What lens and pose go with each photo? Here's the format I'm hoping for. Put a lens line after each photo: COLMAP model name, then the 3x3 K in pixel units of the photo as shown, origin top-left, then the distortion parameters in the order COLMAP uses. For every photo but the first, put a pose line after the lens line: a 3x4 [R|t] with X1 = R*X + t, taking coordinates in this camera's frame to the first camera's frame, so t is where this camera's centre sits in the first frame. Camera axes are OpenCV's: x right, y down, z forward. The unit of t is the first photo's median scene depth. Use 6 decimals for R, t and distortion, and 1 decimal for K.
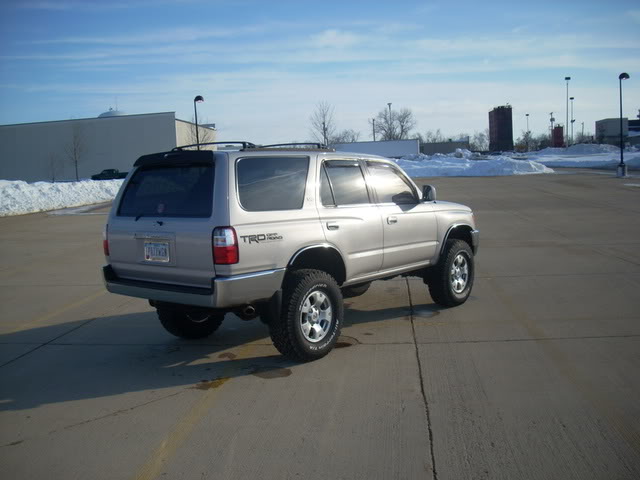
lens RADIAL K [[695.7, 0, 320.0], [0, 695.7, 240.0], [0, 0, 1]] dist [-0.130600, 0.030186]
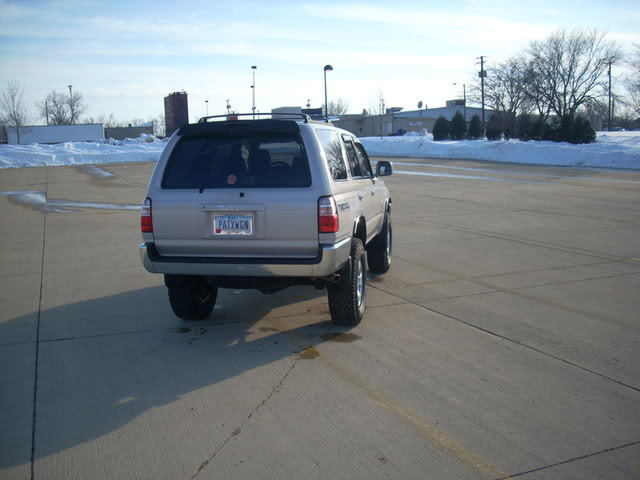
lens RADIAL K [[695.7, 0, 320.0], [0, 695.7, 240.0], [0, 0, 1]] dist [-0.130600, 0.030186]
pose [[0.889657, -0.043979, 0.454506, -0.516185], [0.034831, 0.998987, 0.028486, 0.013650], [-0.455299, -0.009511, 0.890288, 0.083671]]
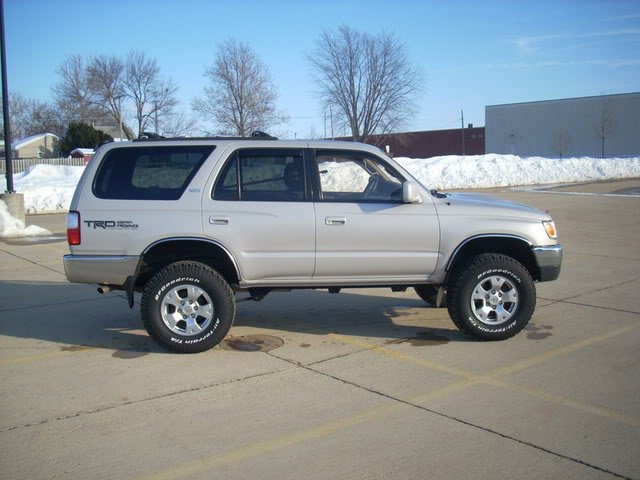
lens RADIAL K [[695.7, 0, 320.0], [0, 695.7, 240.0], [0, 0, 1]] dist [-0.130600, 0.030186]
pose [[0.701157, 0.111026, -0.704309, 0.692801], [-0.084958, 0.993774, 0.072080, -0.064534], [0.707927, 0.009297, 0.706224, 0.381479]]
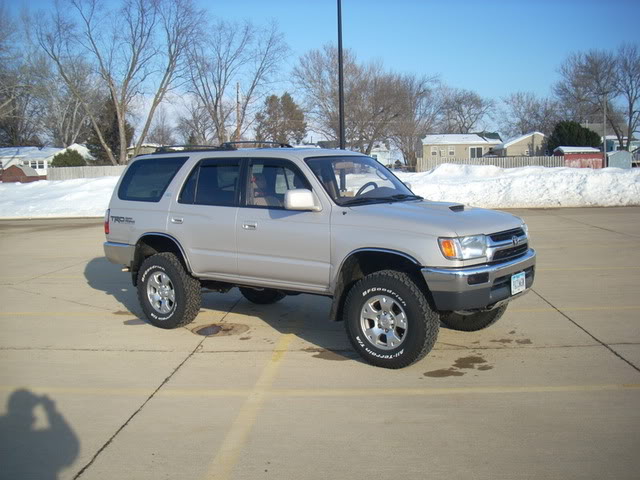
lens RADIAL K [[695.7, 0, 320.0], [0, 695.7, 240.0], [0, 0, 1]] dist [-0.130600, 0.030186]
pose [[0.021271, 0.140016, -0.989921, 1.008924], [-0.070513, 0.987889, 0.138213, -0.141343], [0.997284, 0.066863, 0.030886, 1.062439]]
